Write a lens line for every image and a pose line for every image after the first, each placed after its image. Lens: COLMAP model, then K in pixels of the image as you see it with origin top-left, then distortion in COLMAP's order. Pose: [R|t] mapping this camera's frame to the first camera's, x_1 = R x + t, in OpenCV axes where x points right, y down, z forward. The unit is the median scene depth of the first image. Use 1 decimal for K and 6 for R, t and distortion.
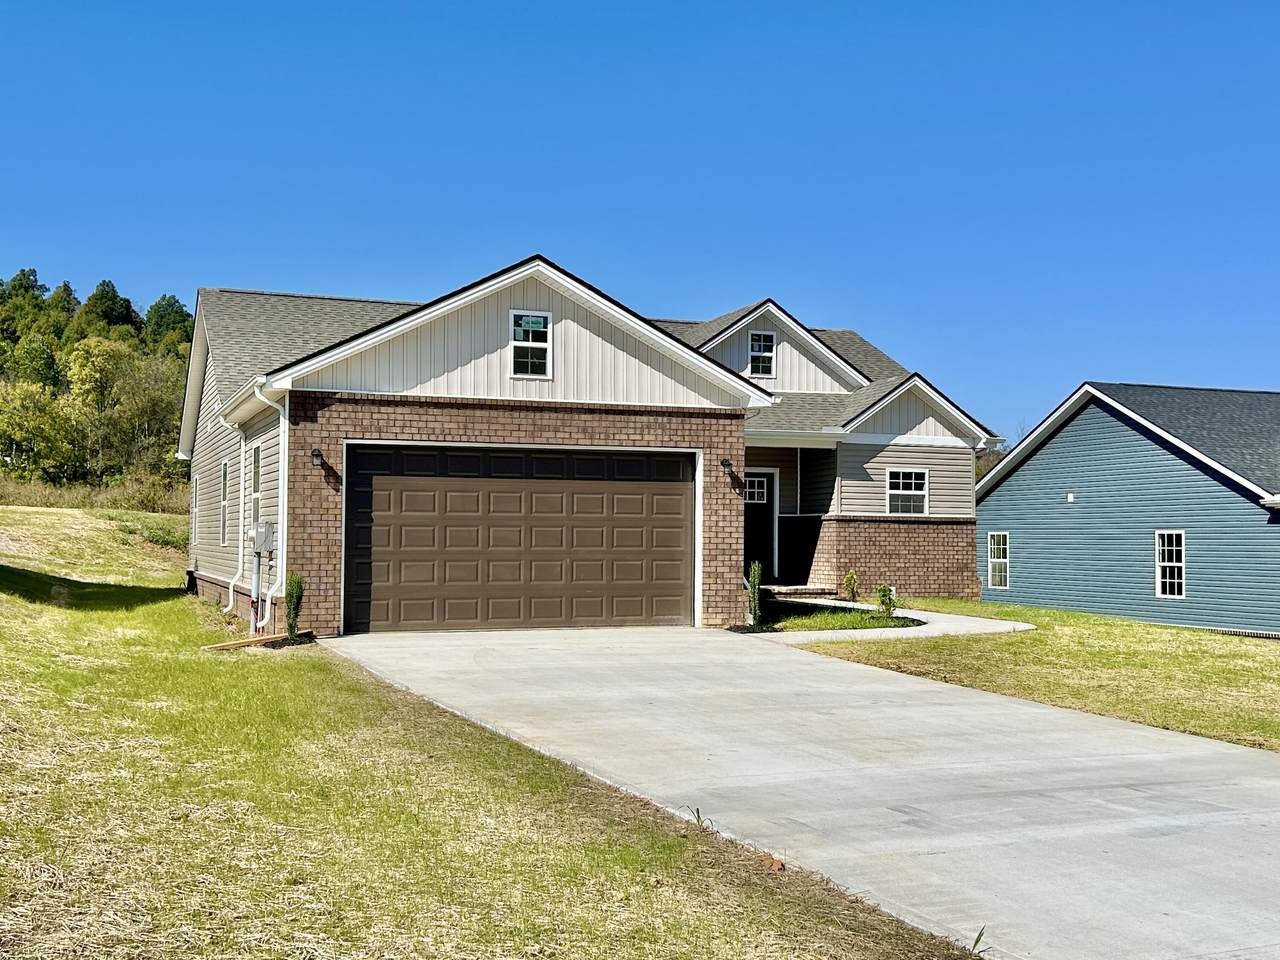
lens RADIAL K [[1414.7, 0, 640.0], [0, 1414.7, 480.0], [0, 0, 1]] dist [0.265023, -0.791545]
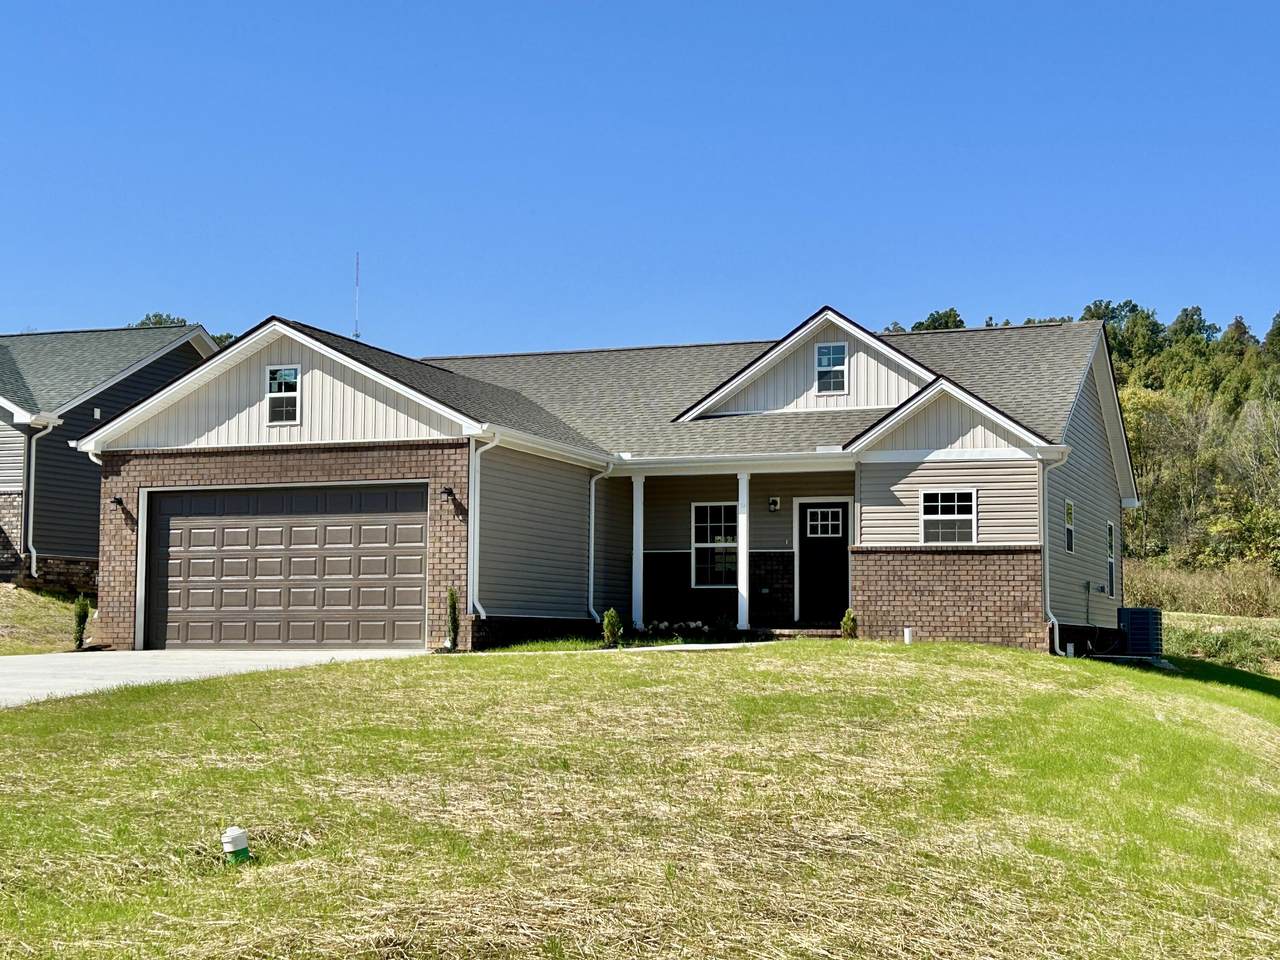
lens RADIAL K [[1861.4, 0, 640.0], [0, 1861.4, 480.0], [0, 0, 1]] dist [0.196641, -0.035251]
pose [[0.751405, -0.057215, -0.657356, 1.079932], [0.026573, 0.998049, -0.056493, 0.061543], [0.659306, 0.024981, 0.751459, 0.072216]]
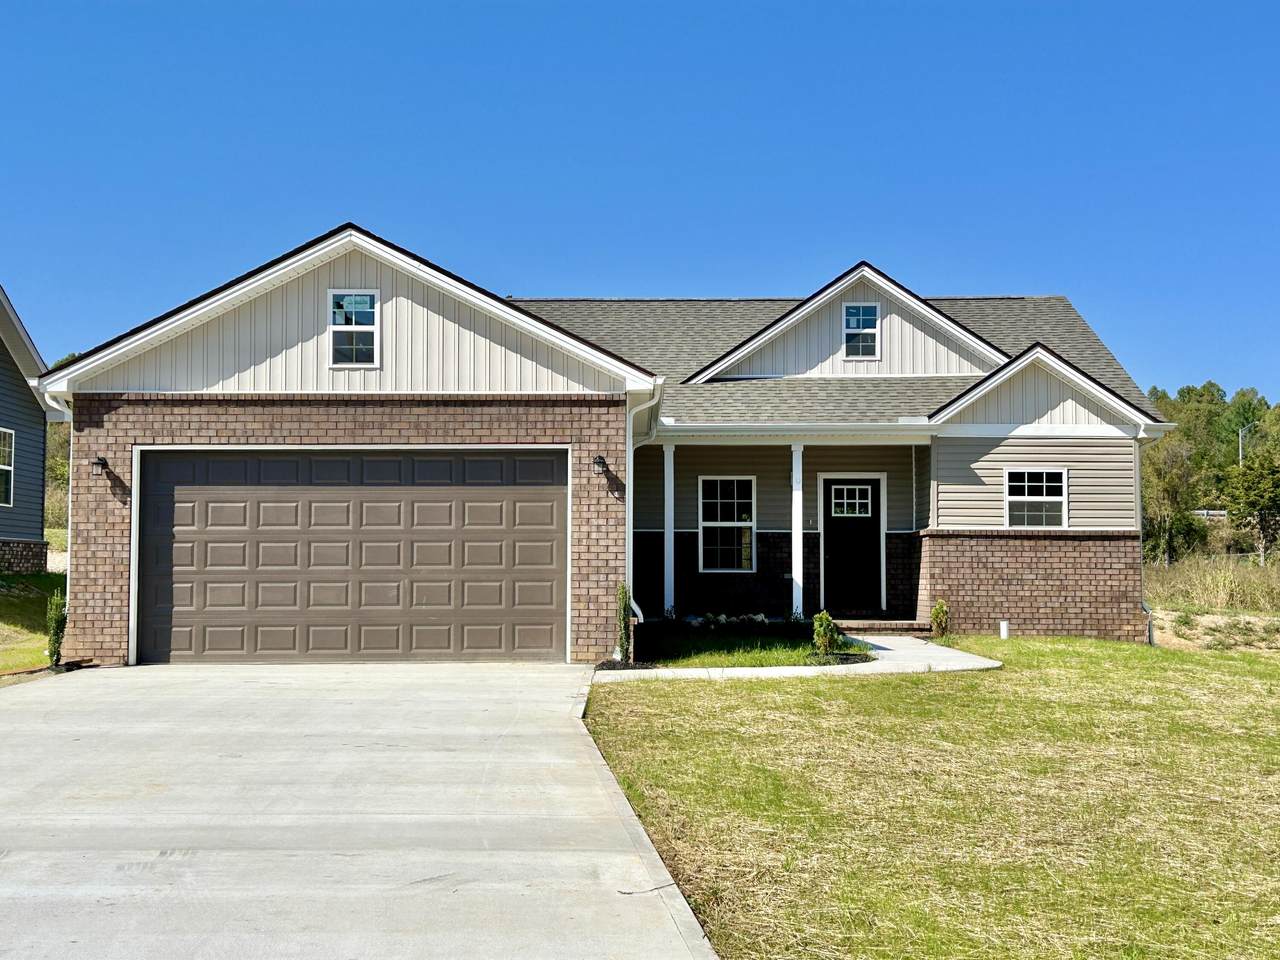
lens RADIAL K [[1610.4, 0, 640.0], [0, 1610.4, 480.0], [0, 0, 1]] dist [0.220847, -0.513784]
pose [[0.932956, -0.027711, -0.358923, 0.421798], [0.019558, 0.999462, -0.026327, 0.024318], [0.359459, 0.017542, 0.932996, 0.148836]]
